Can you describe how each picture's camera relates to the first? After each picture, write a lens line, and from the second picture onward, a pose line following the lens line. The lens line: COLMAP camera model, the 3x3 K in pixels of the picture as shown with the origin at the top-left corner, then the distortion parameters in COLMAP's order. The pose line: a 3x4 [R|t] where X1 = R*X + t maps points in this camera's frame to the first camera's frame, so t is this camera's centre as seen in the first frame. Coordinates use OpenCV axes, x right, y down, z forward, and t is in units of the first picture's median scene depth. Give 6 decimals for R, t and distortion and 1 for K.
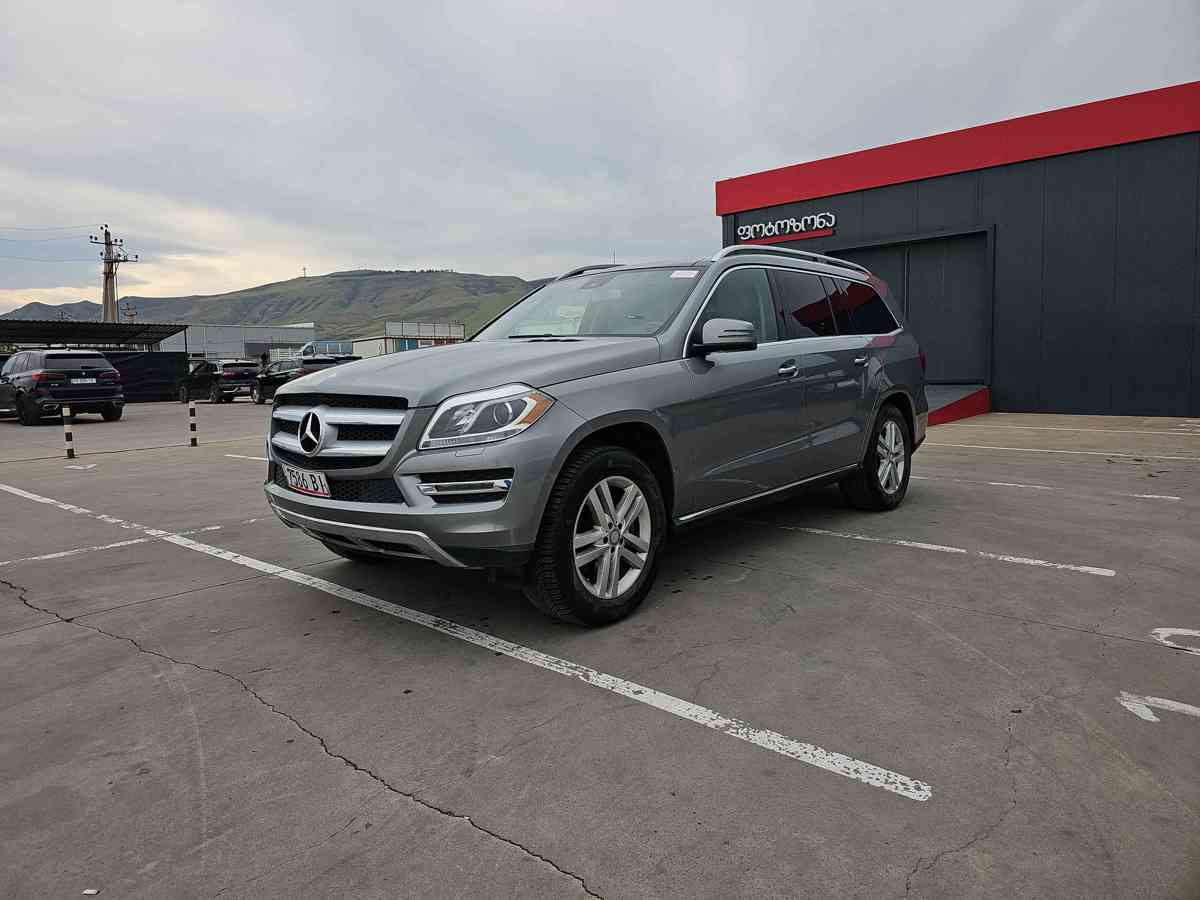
lens RADIAL K [[779.8, 0, 572.5], [0, 779.8, 449.9], [0, 0, 1]] dist [0.060273, -0.069428]
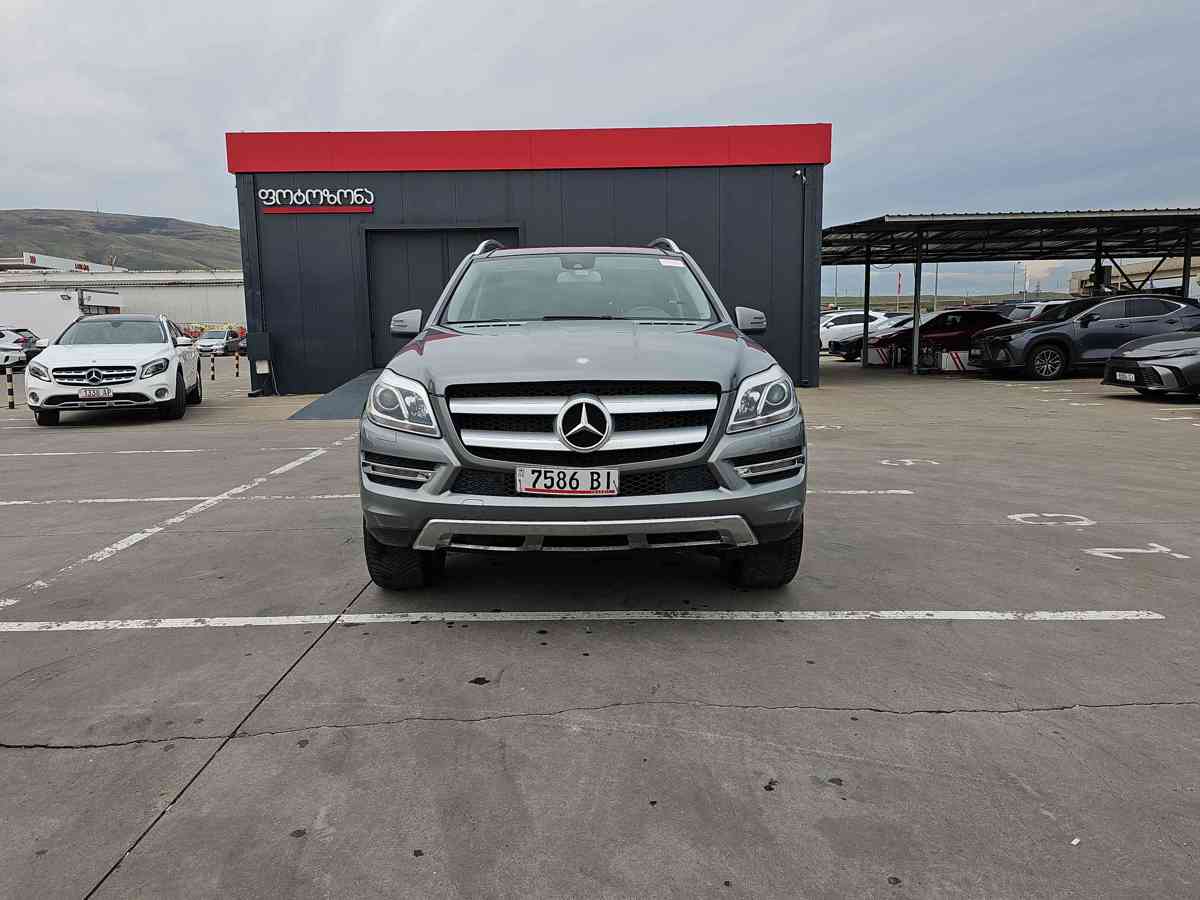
lens RADIAL K [[838.0, 0, 577.9], [0, 838.0, 445.6], [0, 0, 1]] dist [0.074765, -0.089812]
pose [[0.737565, -0.074629, 0.671140, -0.997345], [0.068583, 0.997014, 0.035495, -0.034154], [-0.671785, 0.019849, 0.740481, 0.316096]]
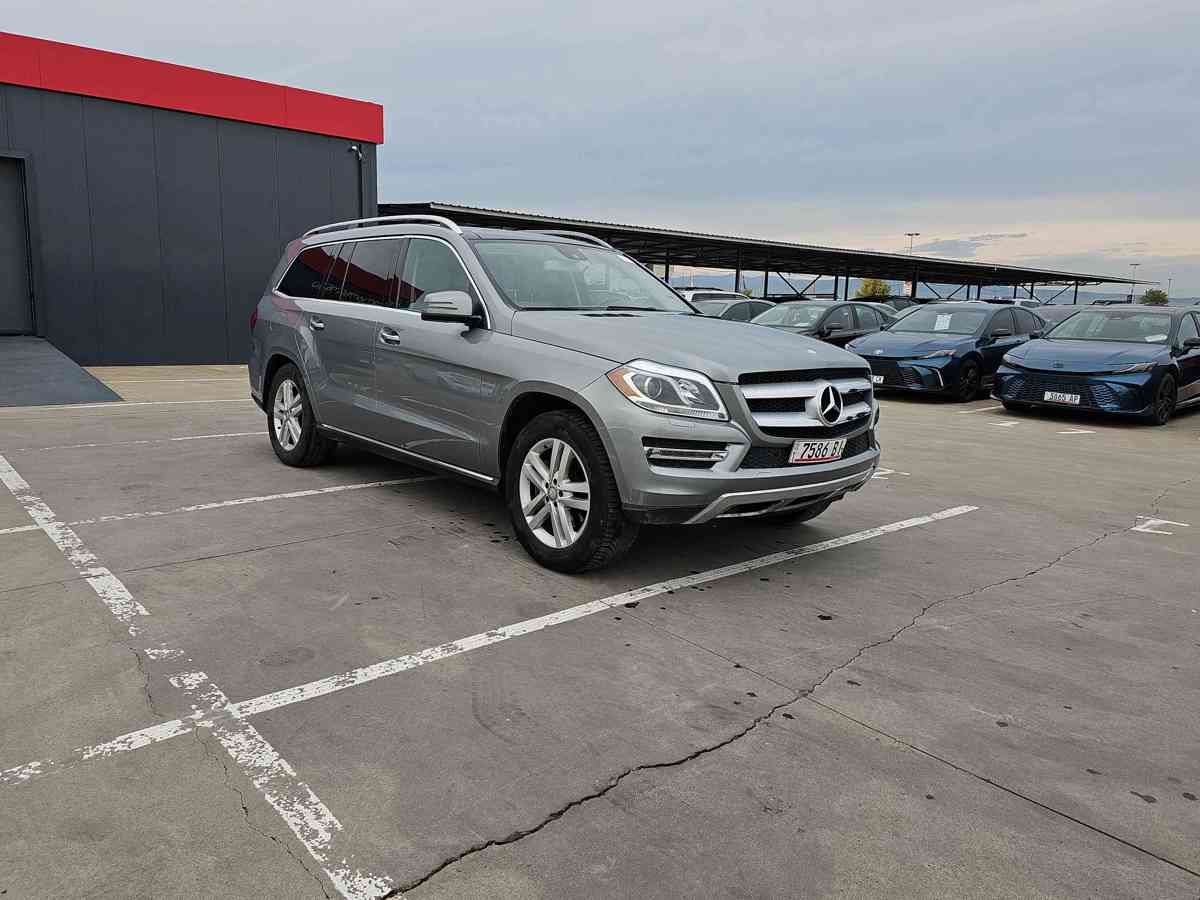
lens RADIAL K [[838.0, 0, 577.9], [0, 838.0, 445.6], [0, 0, 1]] dist [0.074765, -0.089812]
pose [[0.118921, -0.131554, 0.984150, -1.587279], [0.074482, 0.989573, 0.123279, -0.141392], [-0.990106, 0.058641, 0.127480, 1.233851]]
